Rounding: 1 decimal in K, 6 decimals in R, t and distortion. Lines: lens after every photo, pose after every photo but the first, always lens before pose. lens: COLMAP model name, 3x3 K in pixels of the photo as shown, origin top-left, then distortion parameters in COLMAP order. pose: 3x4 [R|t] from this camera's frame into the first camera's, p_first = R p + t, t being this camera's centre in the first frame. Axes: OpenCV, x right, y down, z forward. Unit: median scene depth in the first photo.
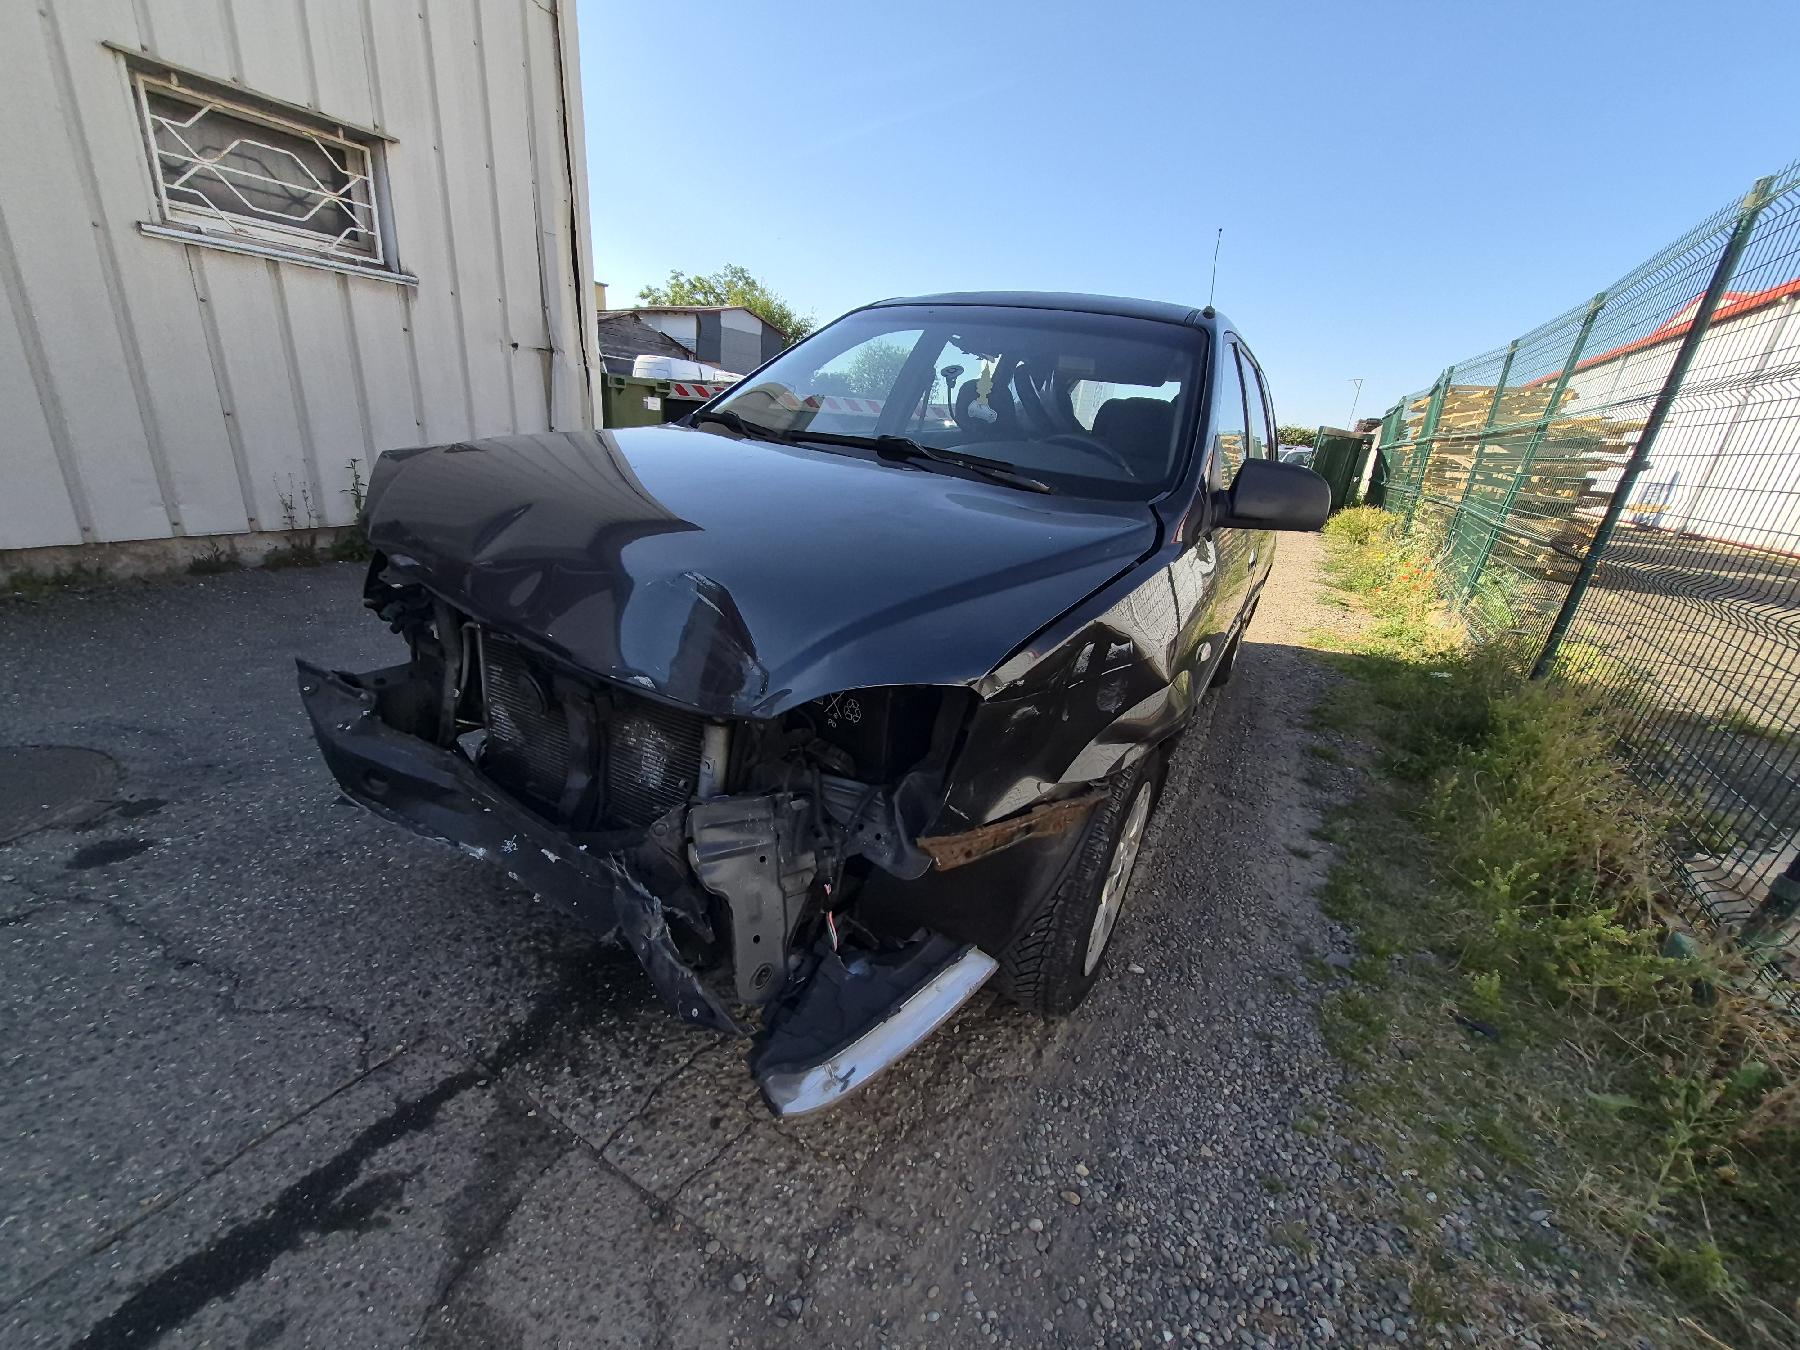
lens RADIAL K [[707.5, 0, 900.0], [0, 707.5, 675.0], [0, 0, 1]] dist [0.003848, 0.000104]
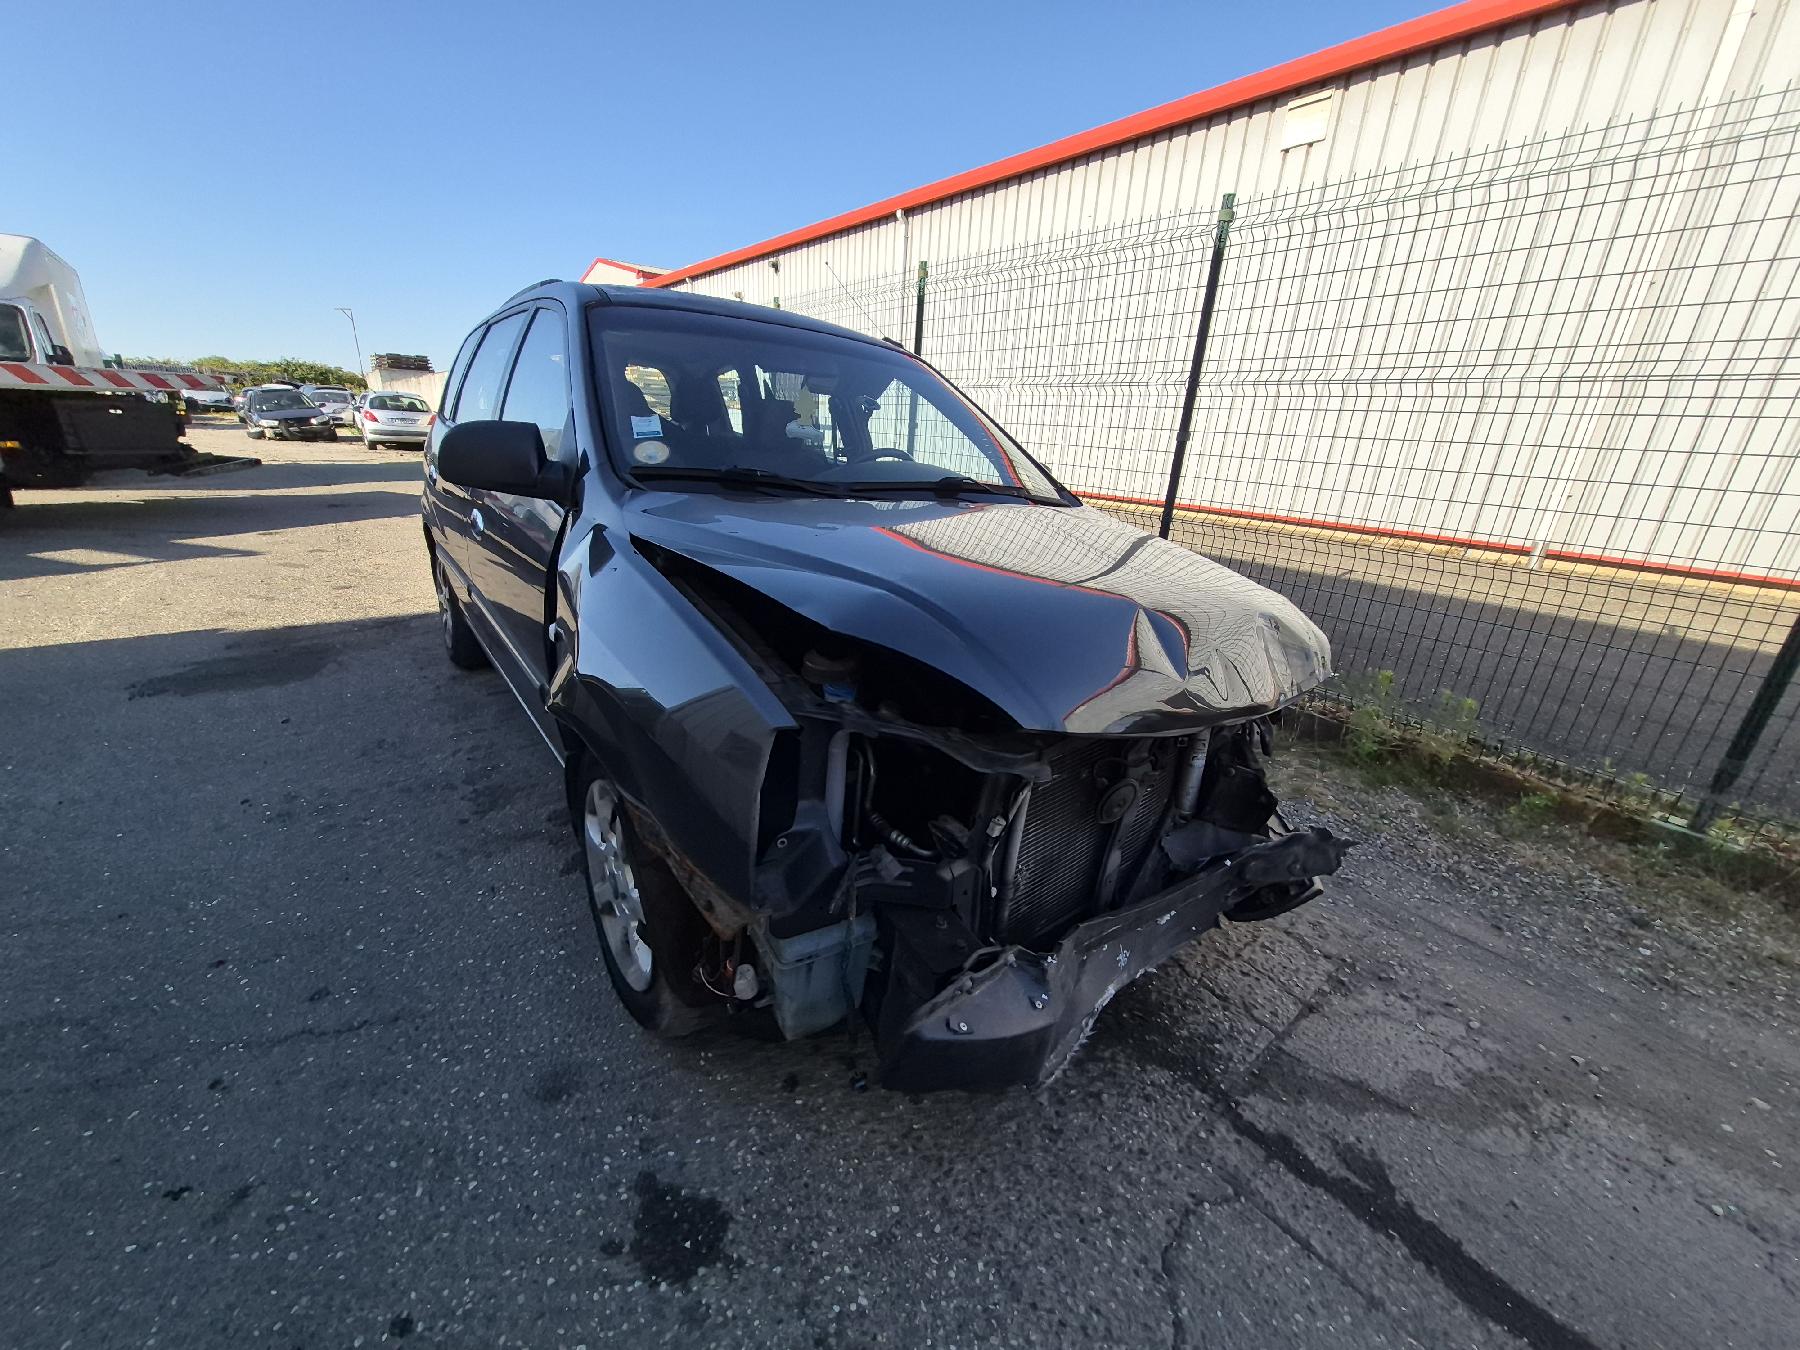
lens RADIAL K [[717.3, 0, 891.8], [0, 717.3, 677.0], [0, 0, 1]] dist [0.000927, -0.000031]
pose [[0.370005, -0.373920, 0.850459, -1.527348], [0.298938, 0.914660, 0.272089, -0.530860], [-0.879621, 0.153561, 0.450208, 0.870445]]
